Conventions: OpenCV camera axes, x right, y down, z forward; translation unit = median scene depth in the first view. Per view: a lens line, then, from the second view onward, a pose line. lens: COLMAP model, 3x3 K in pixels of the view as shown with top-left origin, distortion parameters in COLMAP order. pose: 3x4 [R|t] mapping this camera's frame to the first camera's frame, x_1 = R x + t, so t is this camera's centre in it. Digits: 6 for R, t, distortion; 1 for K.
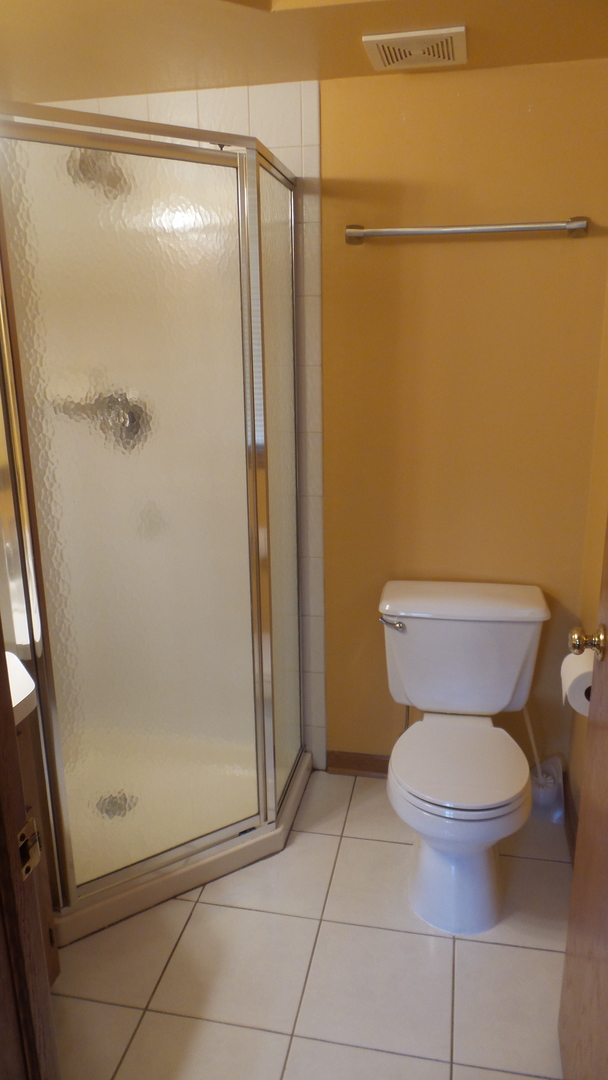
lens RADIAL K [[747.4, 0, 304.2], [0, 747.4, 539.8], [0, 0, 1]] dist [-0.006801, 0.002663]
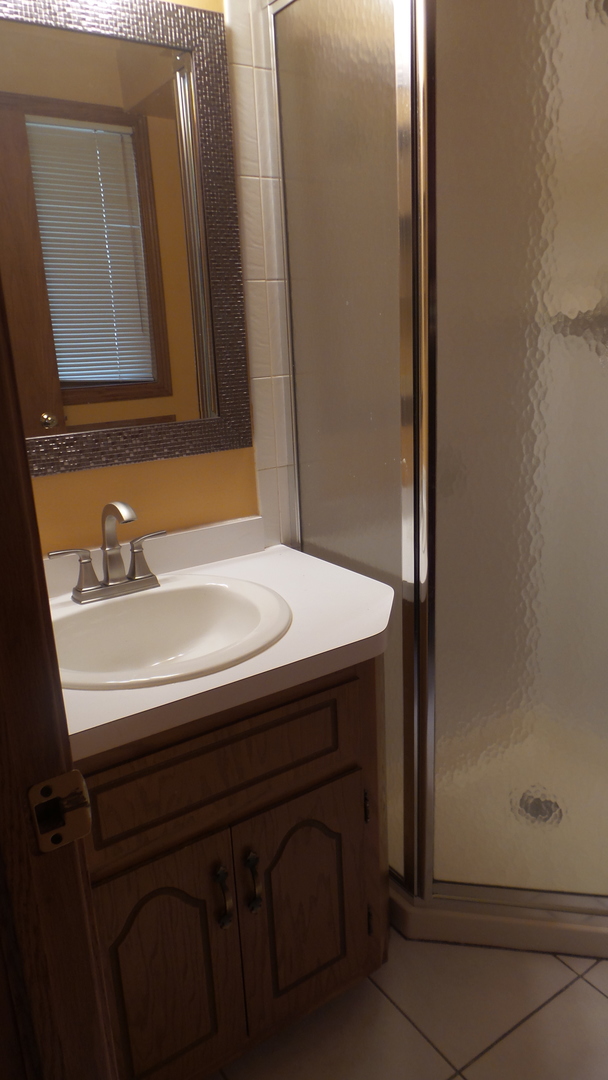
lens RADIAL K [[747.4, 0, 303.9], [0, 747.4, 540.4], [0, 0, 1]] dist [-0.006801, 0.002663]
pose [[0.718162, 0.172707, -0.674103, 0.089483], [-0.148897, 0.984415, 0.093580, 0.028681], [0.679759, 0.033167, 0.732685, 0.264707]]
